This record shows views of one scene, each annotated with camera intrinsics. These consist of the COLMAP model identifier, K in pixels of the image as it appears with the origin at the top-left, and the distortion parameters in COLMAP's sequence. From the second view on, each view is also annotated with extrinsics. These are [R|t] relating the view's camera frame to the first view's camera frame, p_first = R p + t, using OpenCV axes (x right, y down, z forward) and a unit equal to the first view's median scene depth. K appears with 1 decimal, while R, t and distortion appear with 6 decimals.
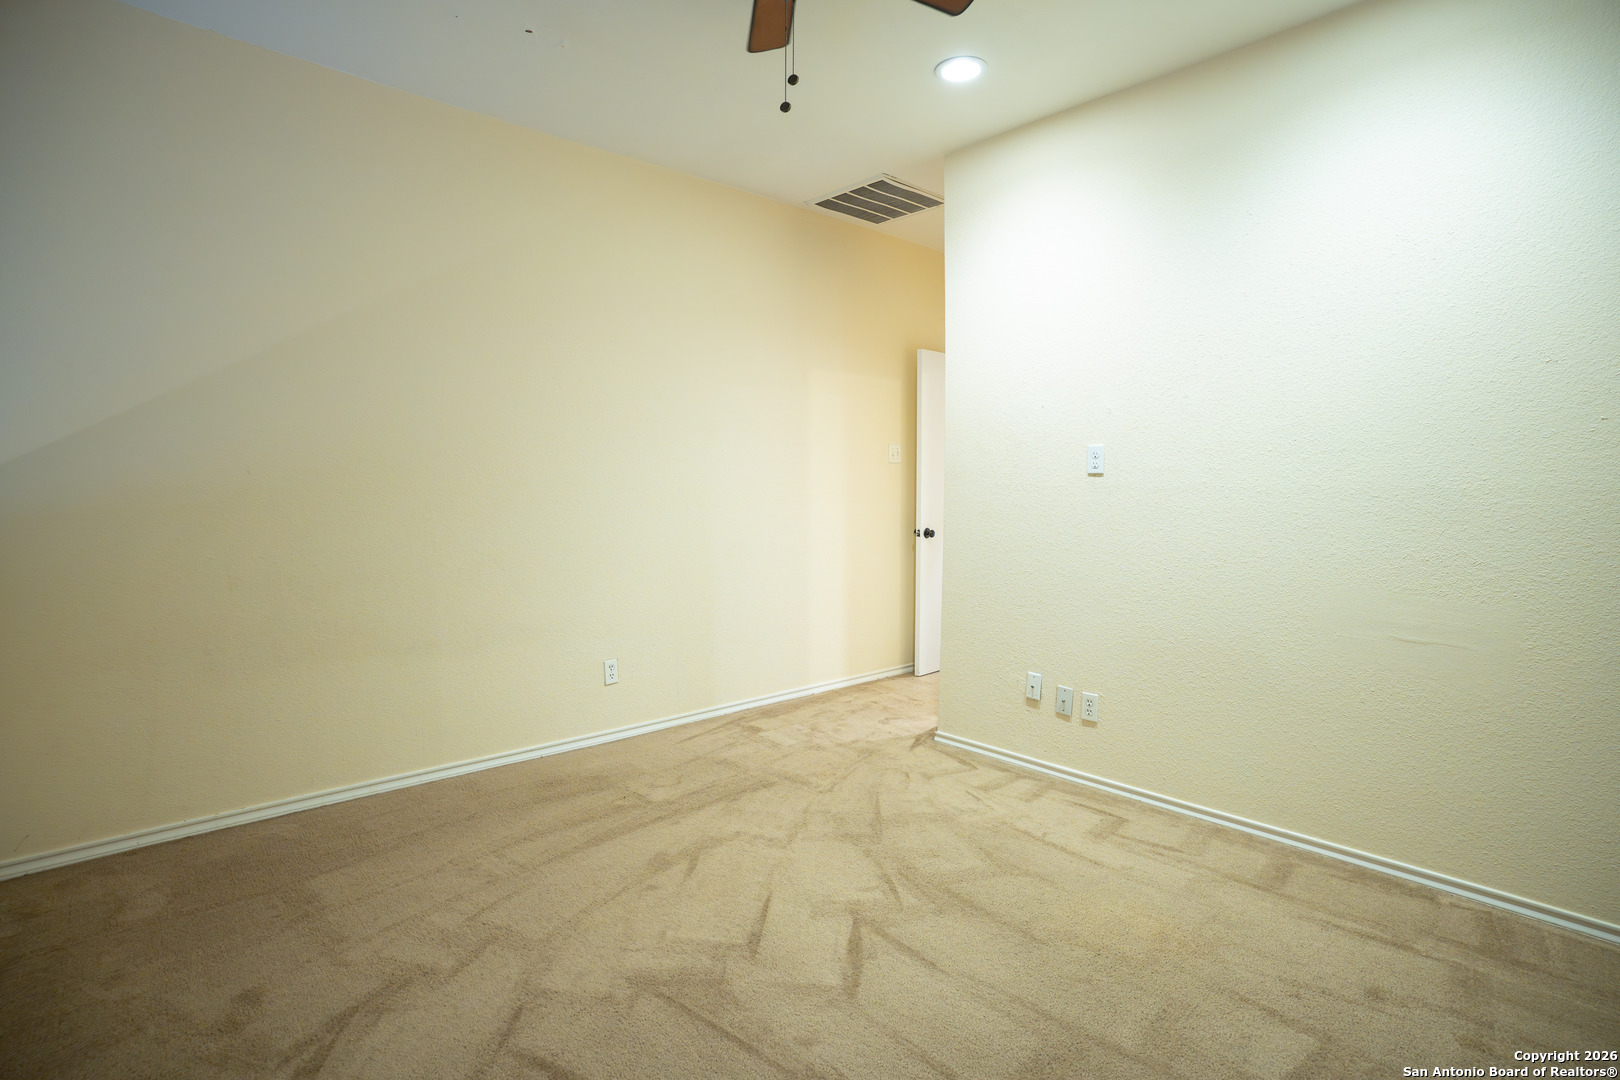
lens RADIAL K [[820.4, 0, 810.3], [0, 820.4, 540.5], [0, 0, 1]] dist [-0.070339, 0.033405]
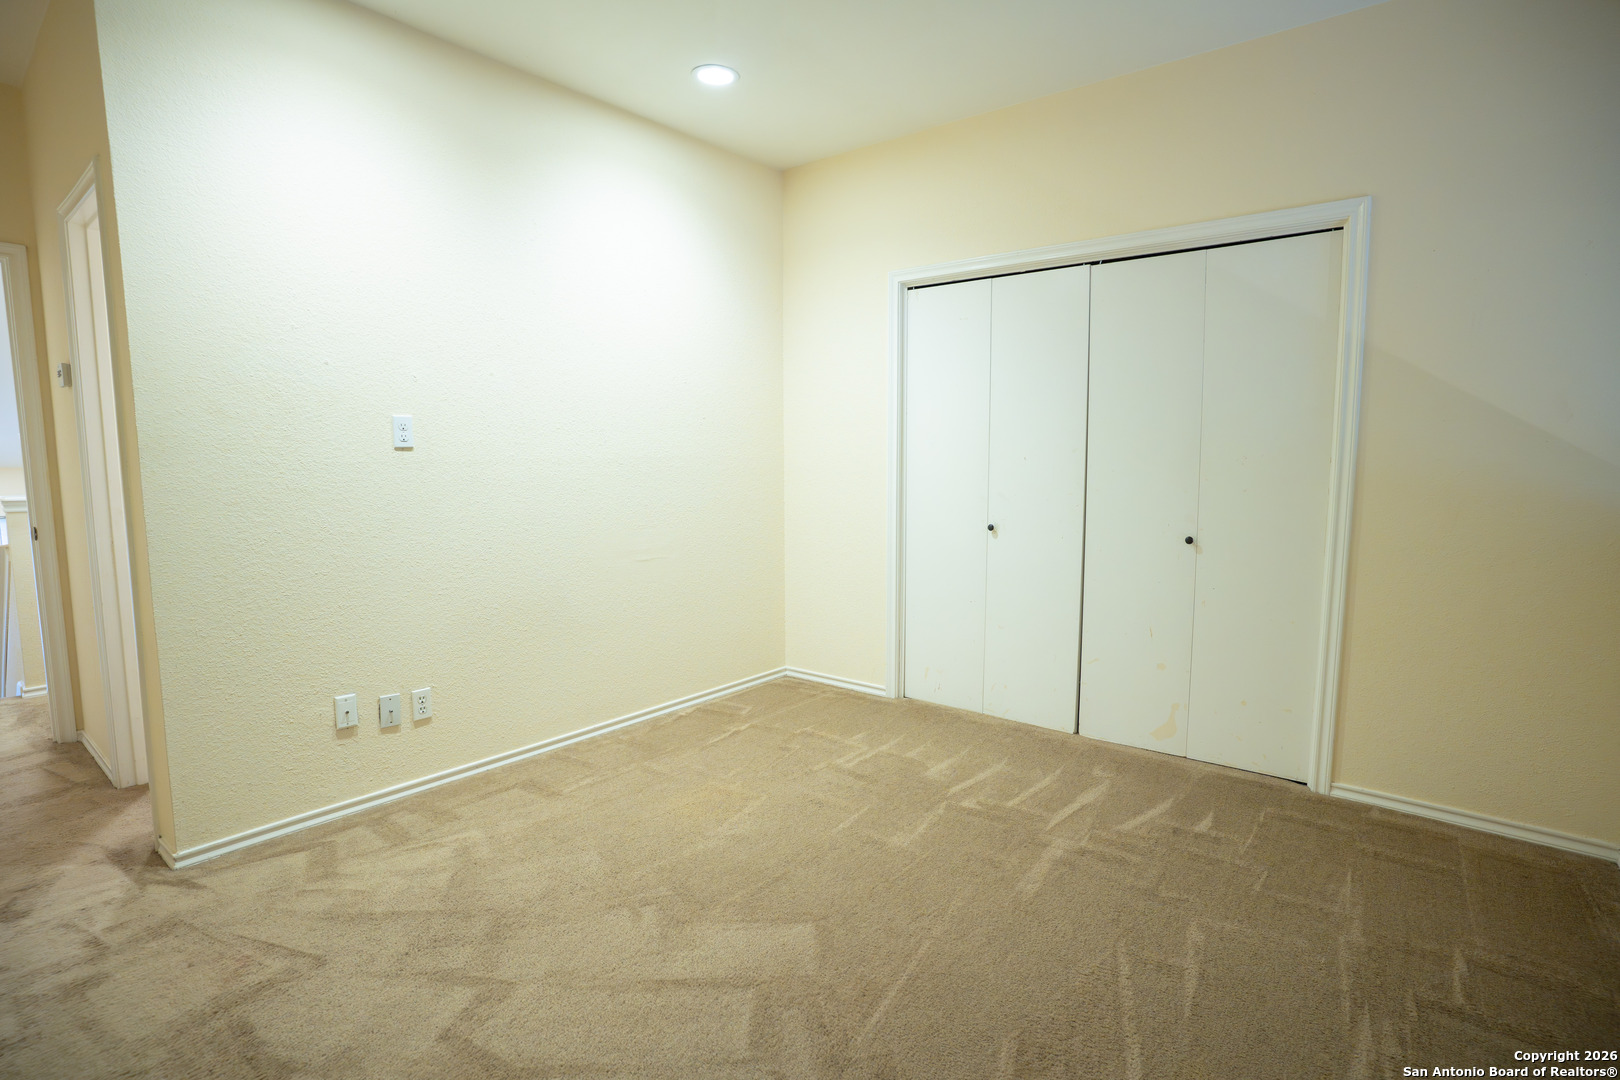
lens RADIAL K [[820.4, 0, 809.8], [0, 820.4, 541.5], [0, 0, 1]] dist [-0.070339, 0.033405]
pose [[-0.155918, -0.107152, 0.981941, -0.600629], [0.076128, 0.989838, 0.120102, -0.052025], [-0.984832, 0.093479, -0.146176, 0.693593]]
